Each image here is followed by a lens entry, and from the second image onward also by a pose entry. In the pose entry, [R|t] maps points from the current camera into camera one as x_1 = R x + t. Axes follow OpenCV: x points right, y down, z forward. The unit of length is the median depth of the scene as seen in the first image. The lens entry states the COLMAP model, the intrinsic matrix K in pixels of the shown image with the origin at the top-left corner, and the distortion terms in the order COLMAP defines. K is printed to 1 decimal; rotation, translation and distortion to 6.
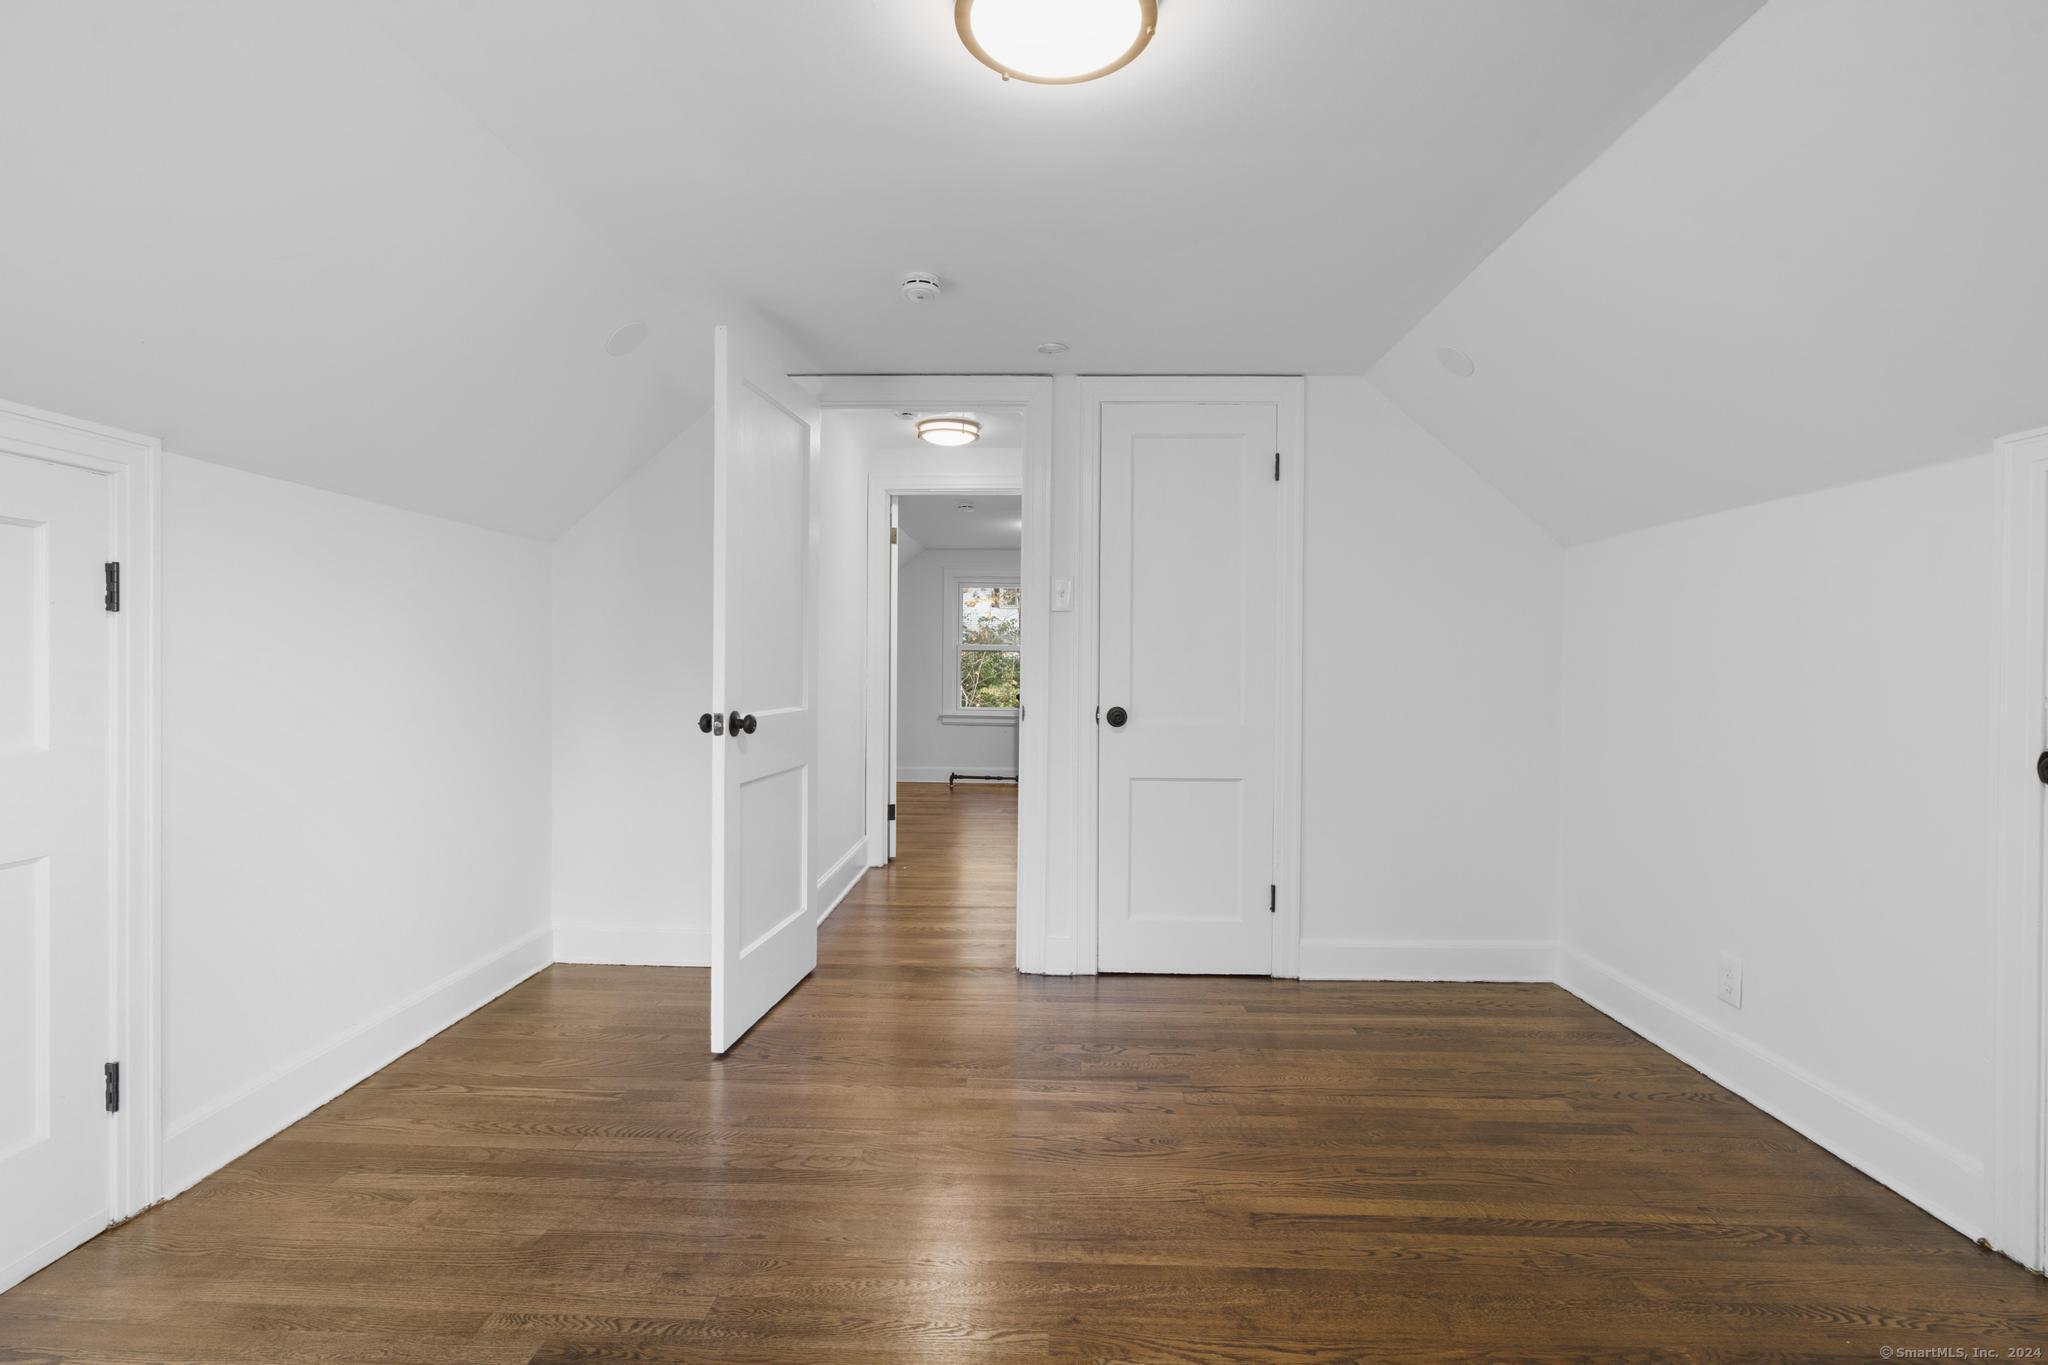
lens RADIAL K [[958.4, 0, 1024.6], [0, 958.4, 676.6], [0, 0, 1]] dist [-0.000396, 0.002038]
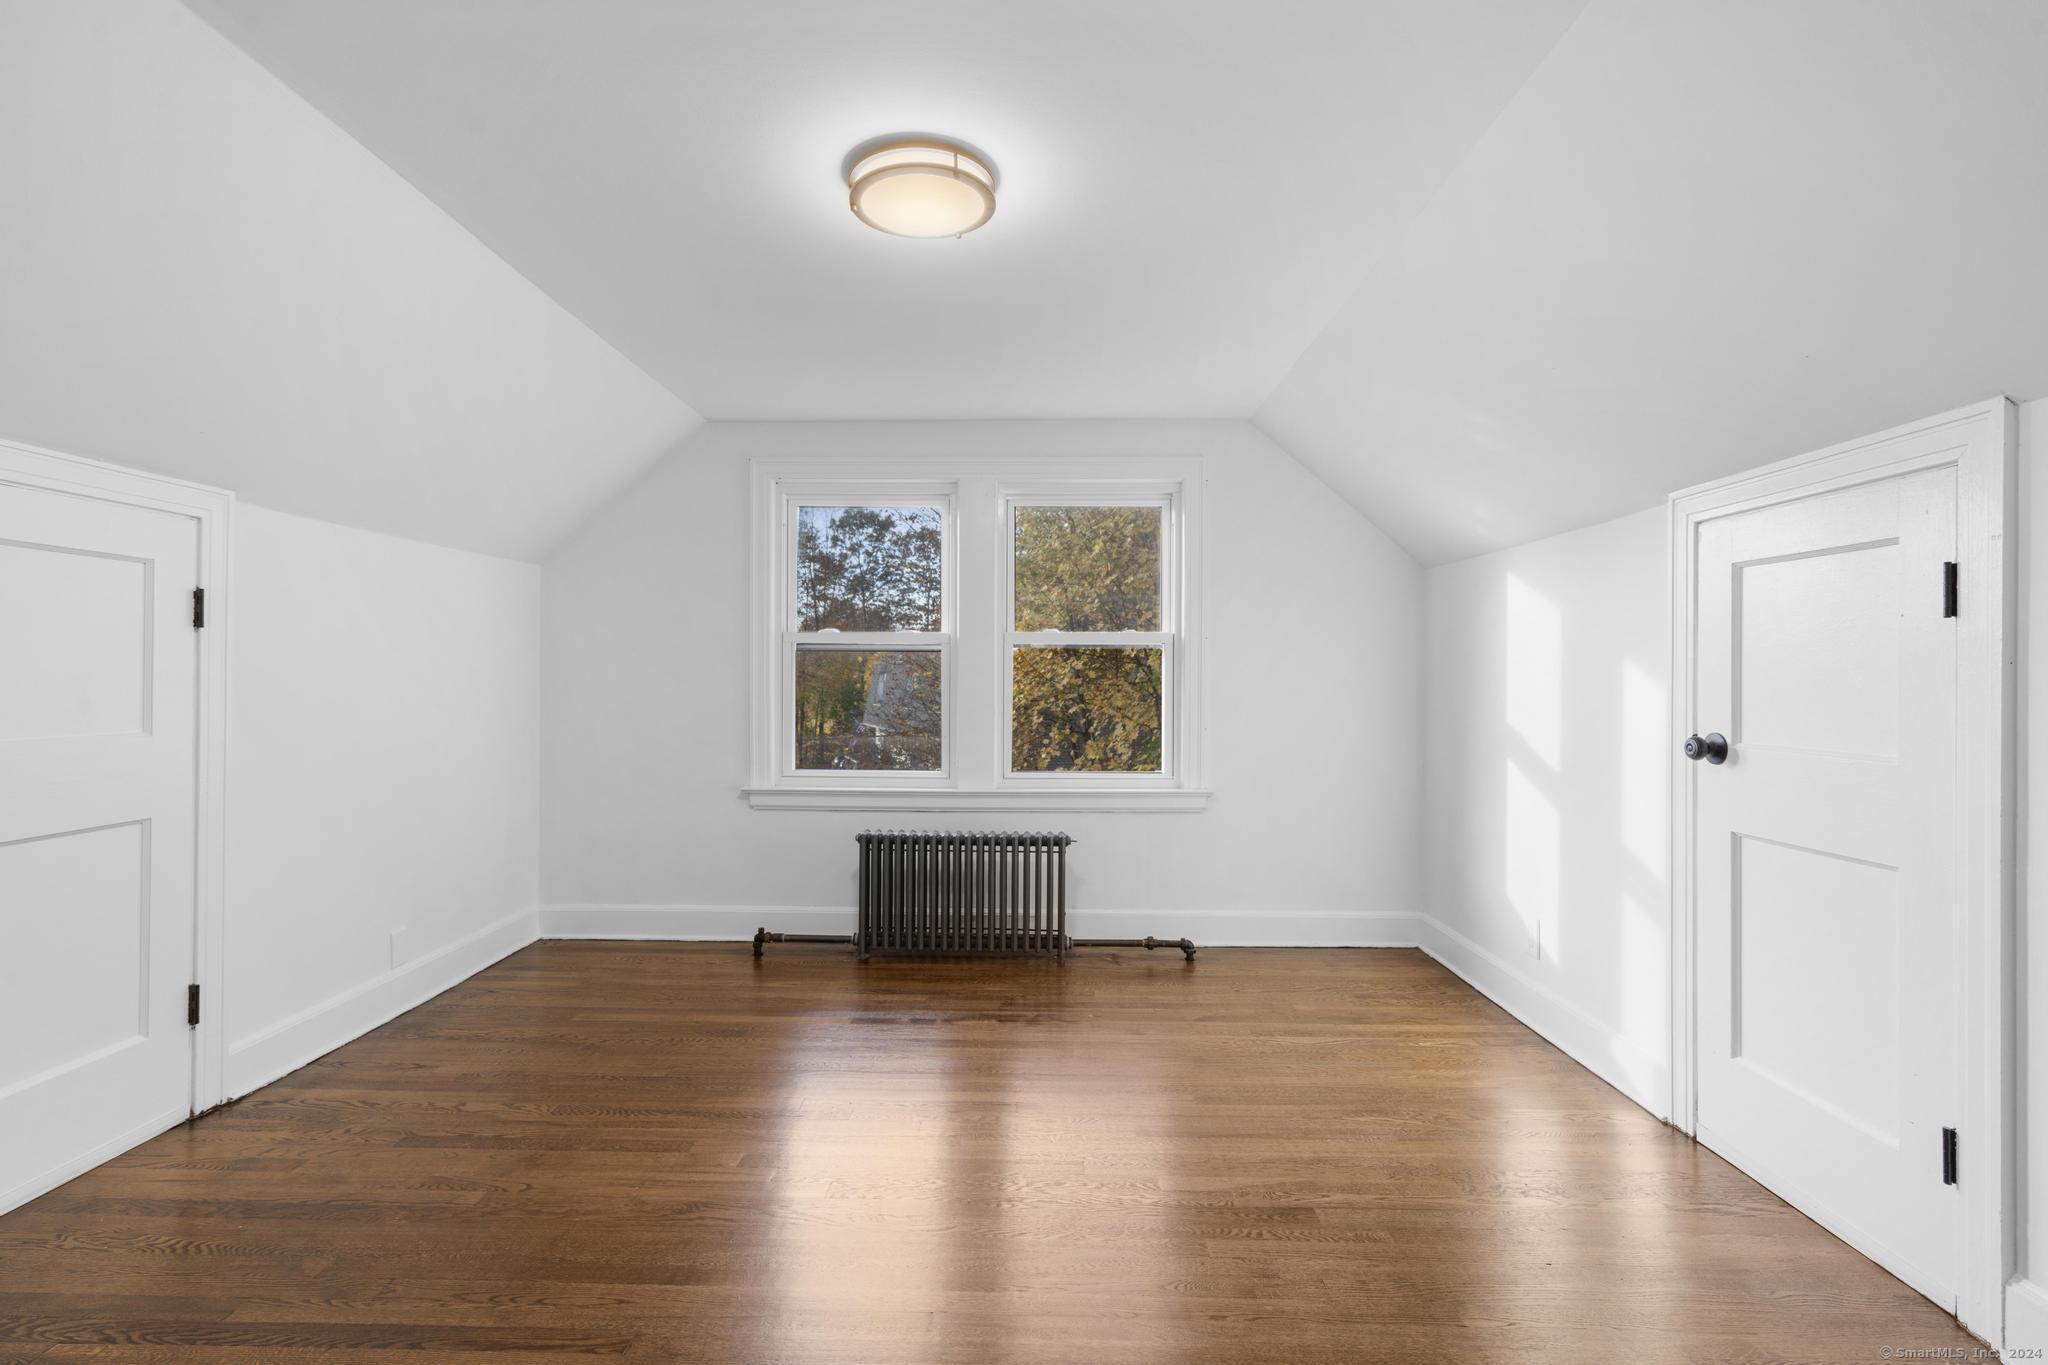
lens RADIAL K [[847.4, 0, 1028.9], [0, 847.4, 635.7], [0, 0, 1]] dist [-0.018834, 0.000005]
pose [[-0.999964, -0.004391, -0.007261, -0.078121], [-0.004127, 0.999343, -0.036004, -0.013771], [0.007415, -0.035972, -0.999325, 1.346358]]
